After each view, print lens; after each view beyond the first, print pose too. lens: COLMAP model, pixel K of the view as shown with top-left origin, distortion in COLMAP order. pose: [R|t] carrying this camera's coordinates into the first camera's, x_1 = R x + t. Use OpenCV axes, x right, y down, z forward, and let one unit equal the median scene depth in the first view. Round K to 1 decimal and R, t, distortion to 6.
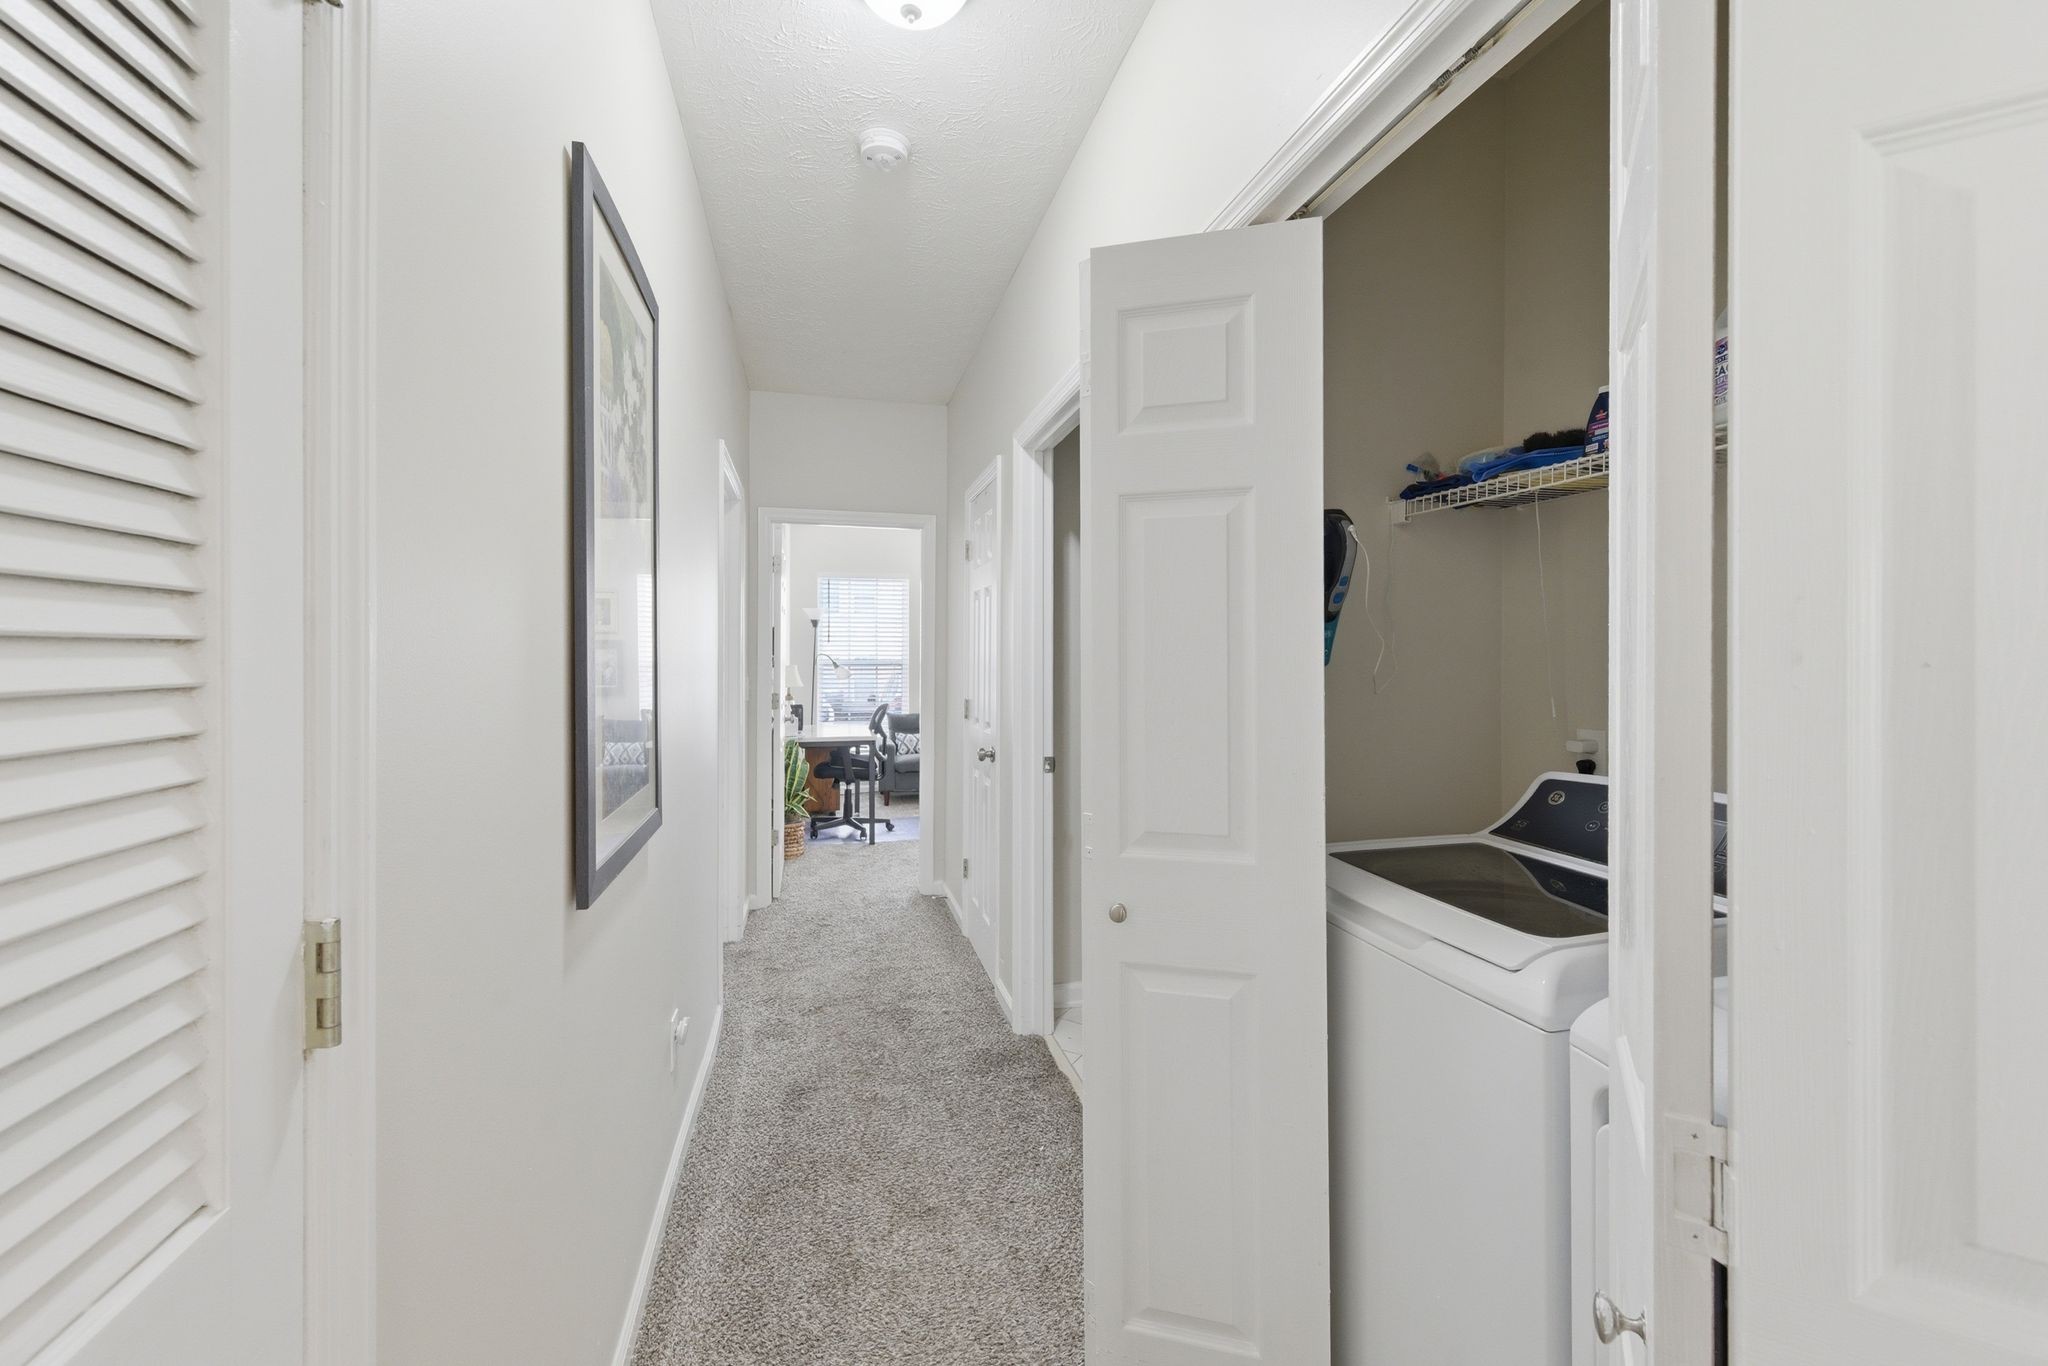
lens RADIAL K [[840.7, 0, 1031.5], [0, 840.7, 659.9], [0, 0, 1]] dist [0.004513, -0.001961]
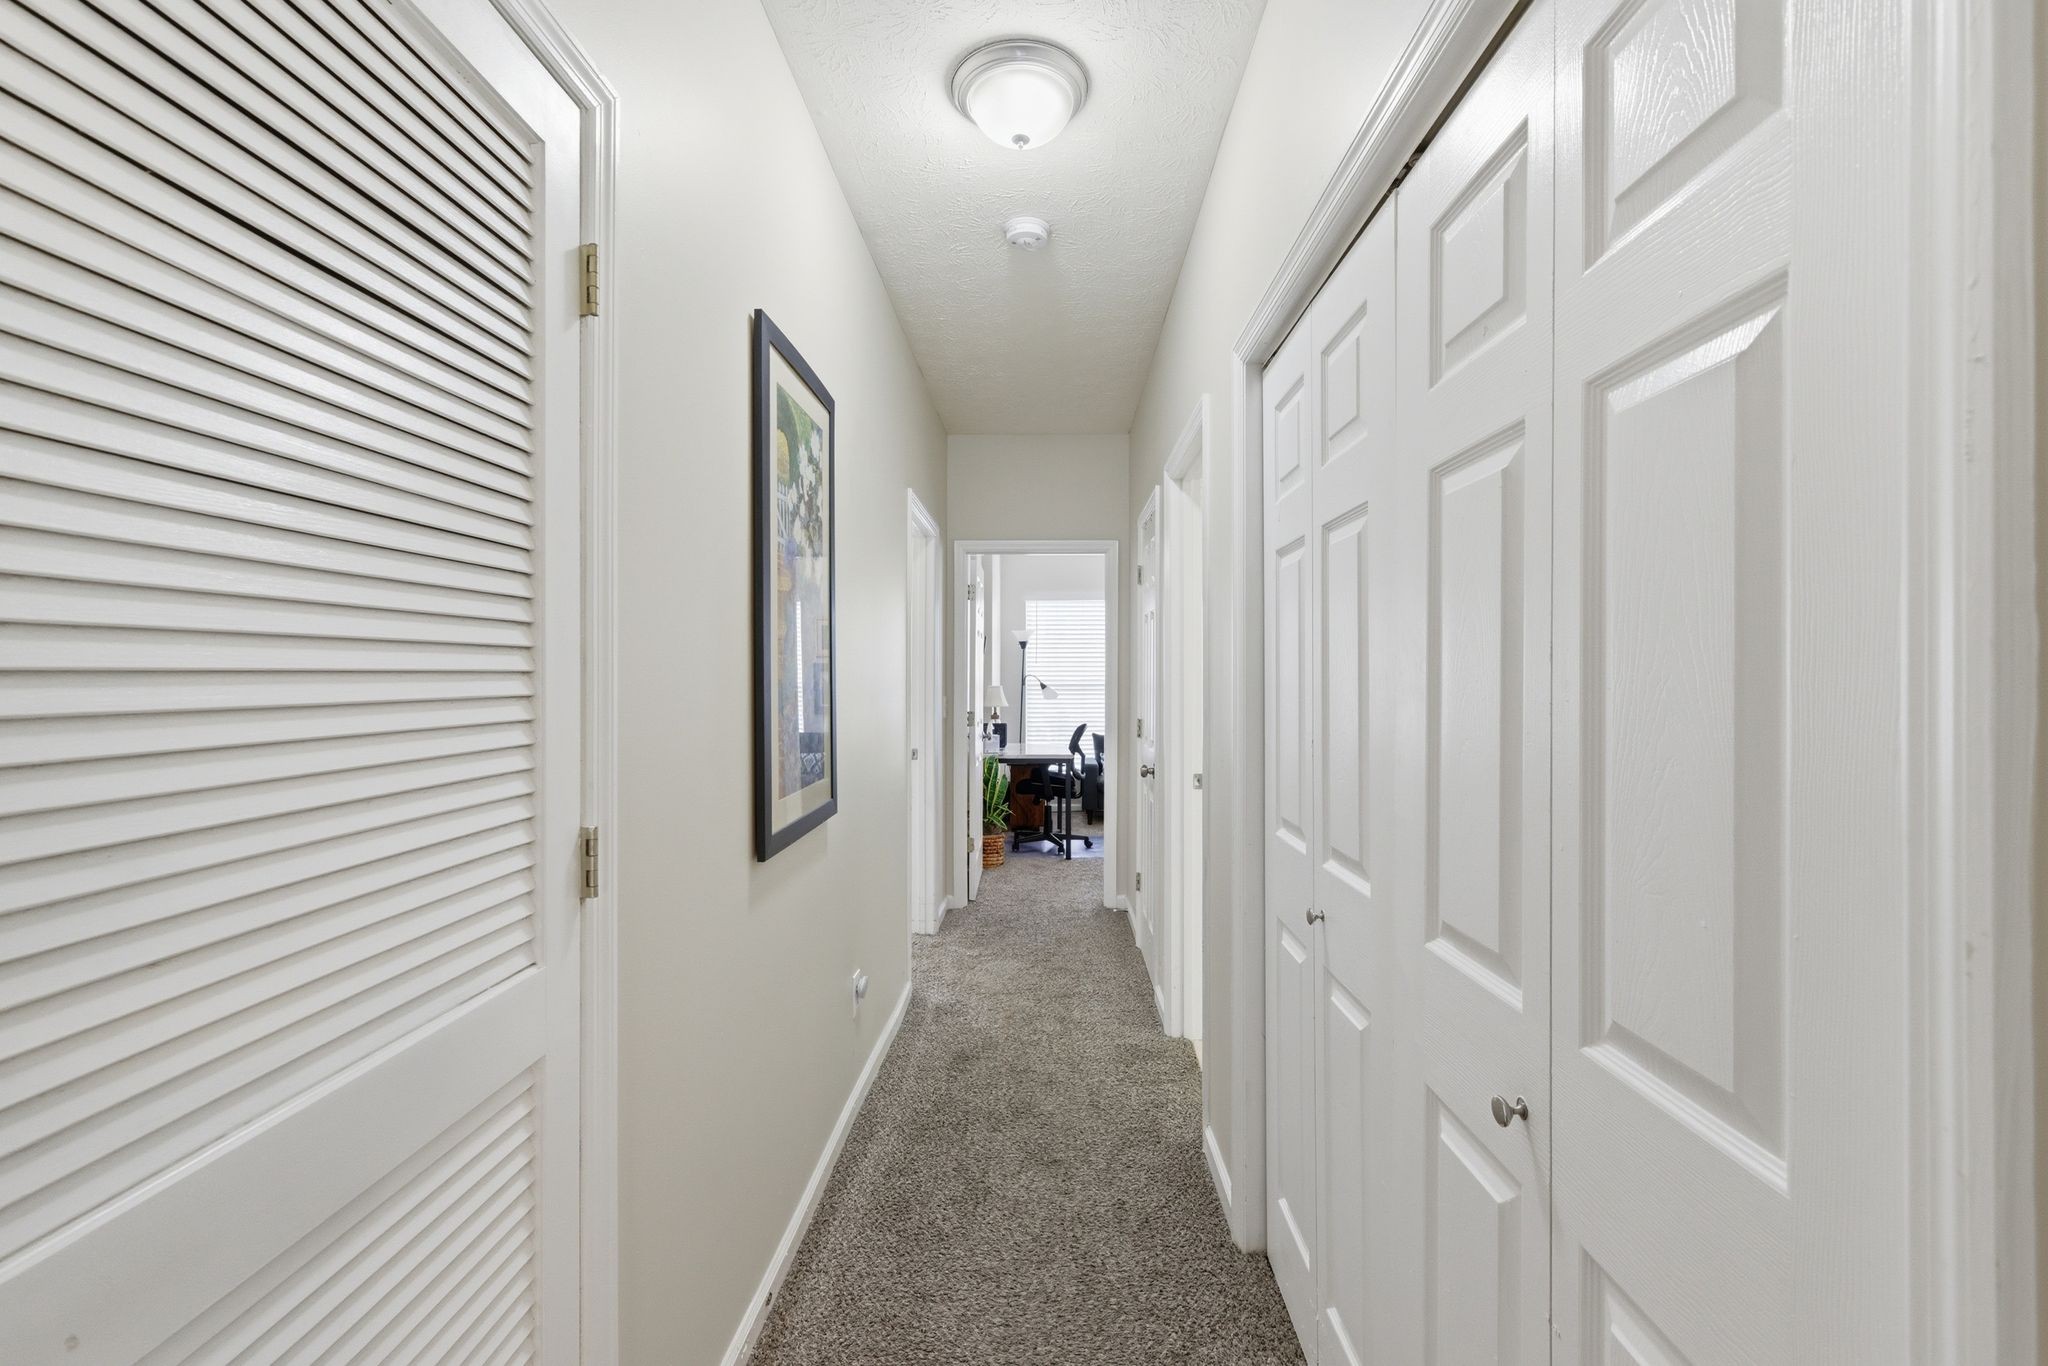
lens RADIAL K [[876.7, 0, 1024.8], [0, 876.7, 682.3], [0, 0, 1]] dist [0.000436, 0.000608]
pose [[0.961876, 0.001702, -0.273481, 0.154182], [-0.001185, 0.999997, 0.002055, -0.000900], [0.273483, -0.001653, 0.961875, -0.148750]]
